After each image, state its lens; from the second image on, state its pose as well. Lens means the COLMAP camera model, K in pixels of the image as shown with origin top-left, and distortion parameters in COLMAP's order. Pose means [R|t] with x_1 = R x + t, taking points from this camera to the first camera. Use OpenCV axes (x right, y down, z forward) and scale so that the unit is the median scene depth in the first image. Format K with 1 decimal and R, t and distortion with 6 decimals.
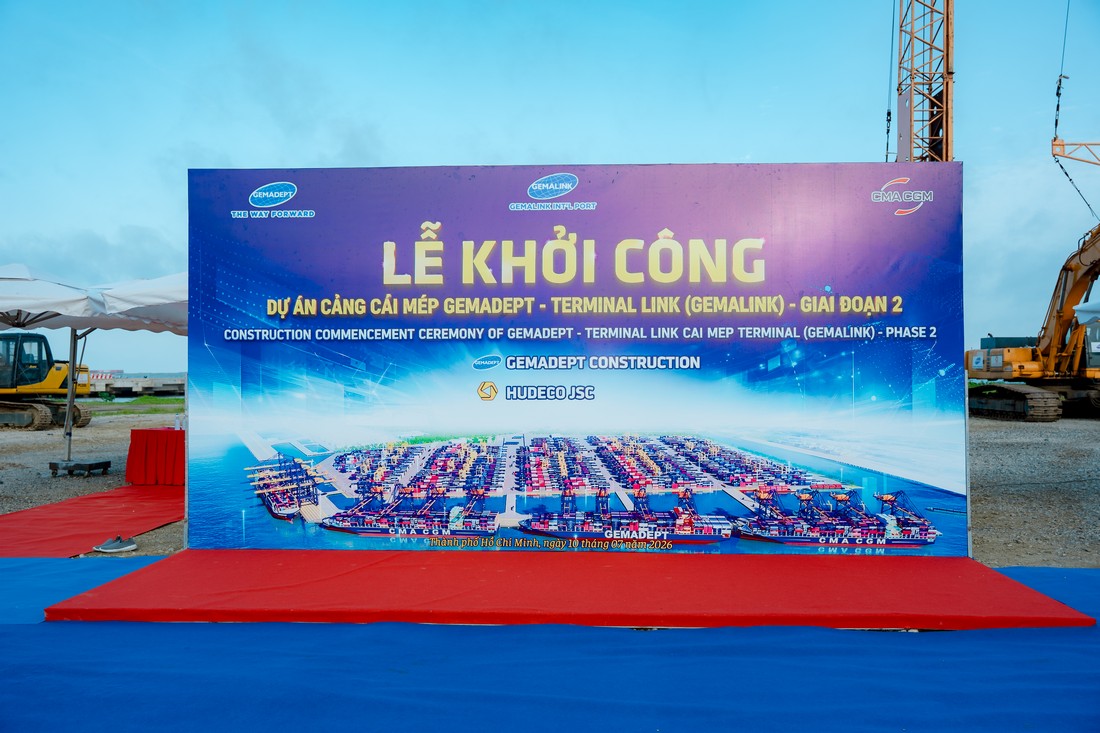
lens RADIAL K [[954.1, 0, 548.3], [0, 954.1, 372.5], [0, 0, 1]] dist [-0.000829, -0.000276]
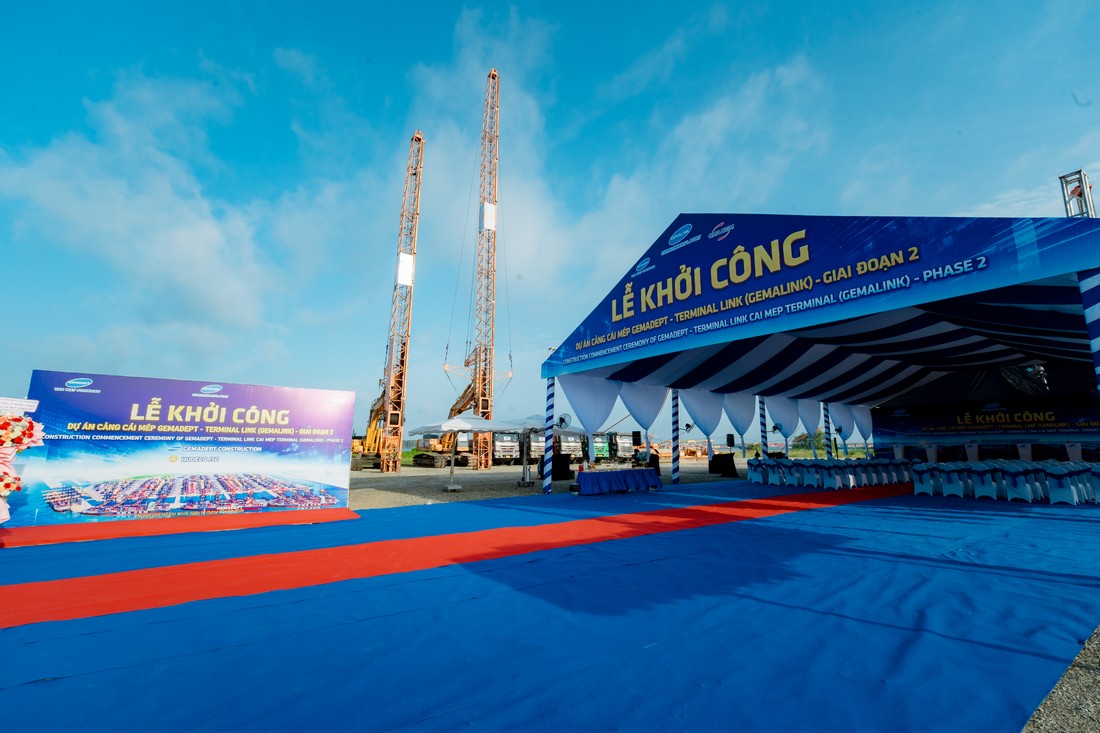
lens RADIAL K [[448.0, 0, 544.8], [0, 448.0, 366.1], [0, 0, 1]] dist [-0.003507, 0.000076]
pose [[0.806450, 0.111462, 0.580702, 0.025073], [-0.007393, 0.983897, -0.178586, -0.022917], [-0.591256, 0.139727, 0.794287, -0.744860]]
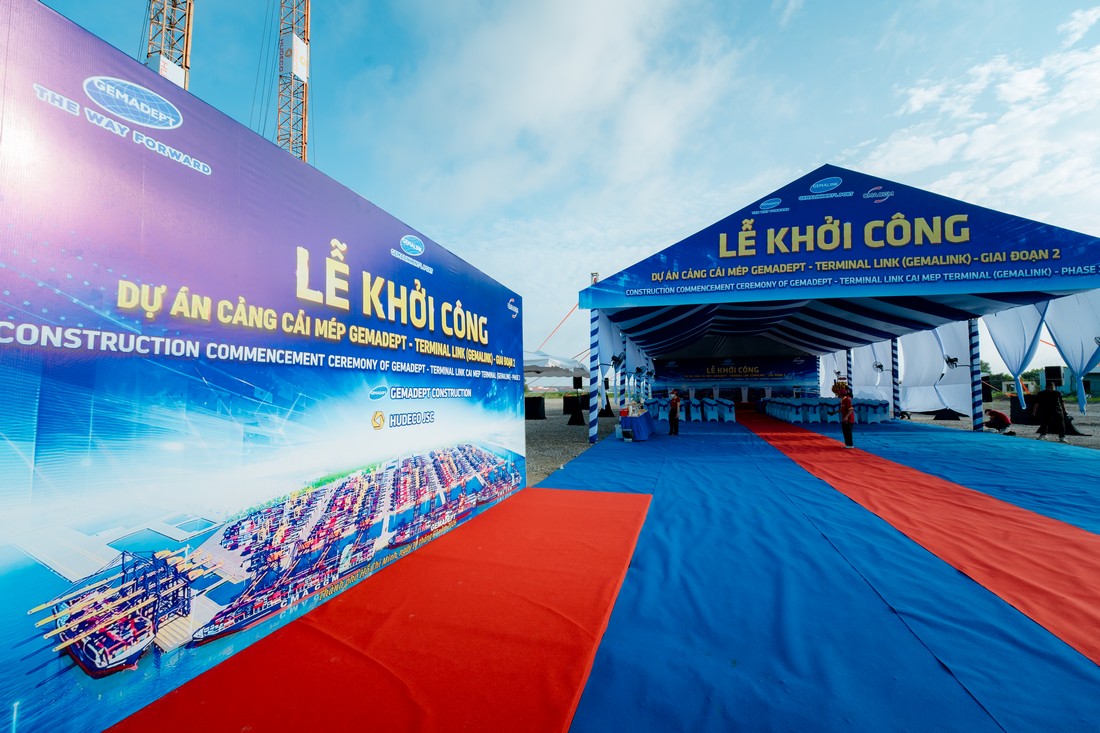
lens RADIAL K [[449.8, 0, 544.7], [0, 449.8, 368.0], [0, 0, 1]] dist [-0.001987, -0.000580]
pose [[0.239611, 0.053843, 0.969375, -0.492952], [-0.000498, 0.998468, -0.055336, -0.010423], [-0.970869, 0.012776, 0.239270, 0.703290]]
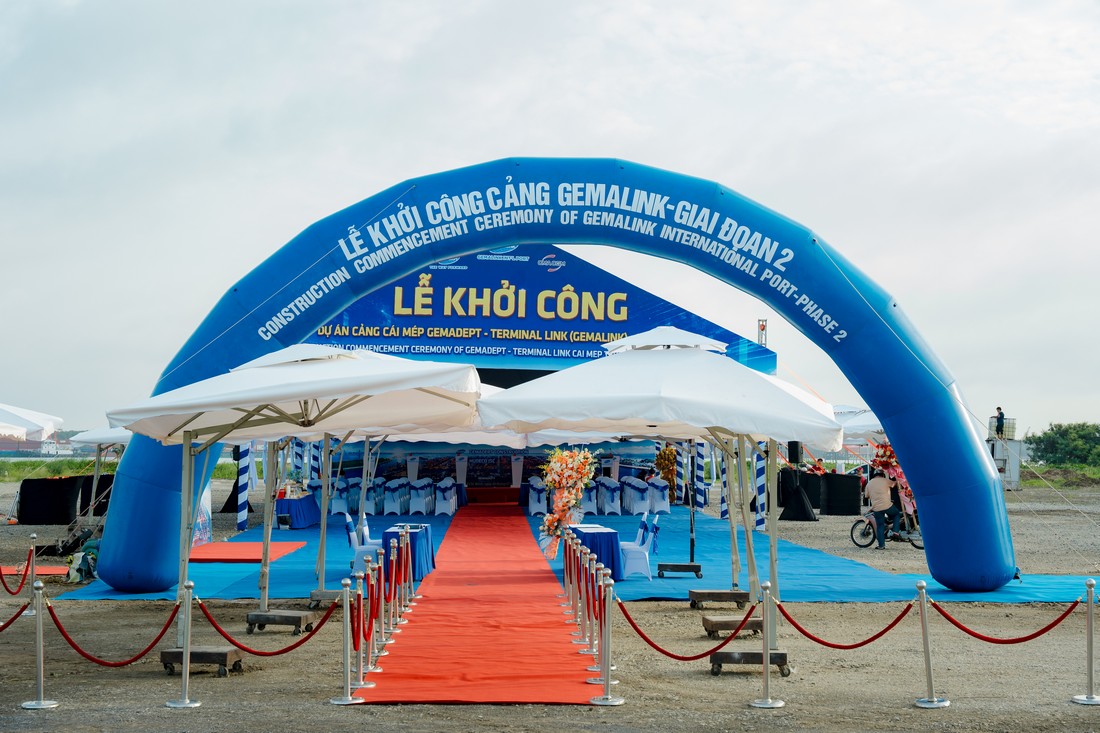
lens RADIAL K [[1882.3, 0, 550.0], [0, 1882.3, 366.5], [0, 0, 1]] dist [-0.002631, -0.014015]
pose [[-0.094782, 0.050733, 0.994204, -4.789046], [-0.006371, 0.998649, -0.051567, -0.033148], [-0.995478, -0.011222, -0.094331, 0.539555]]
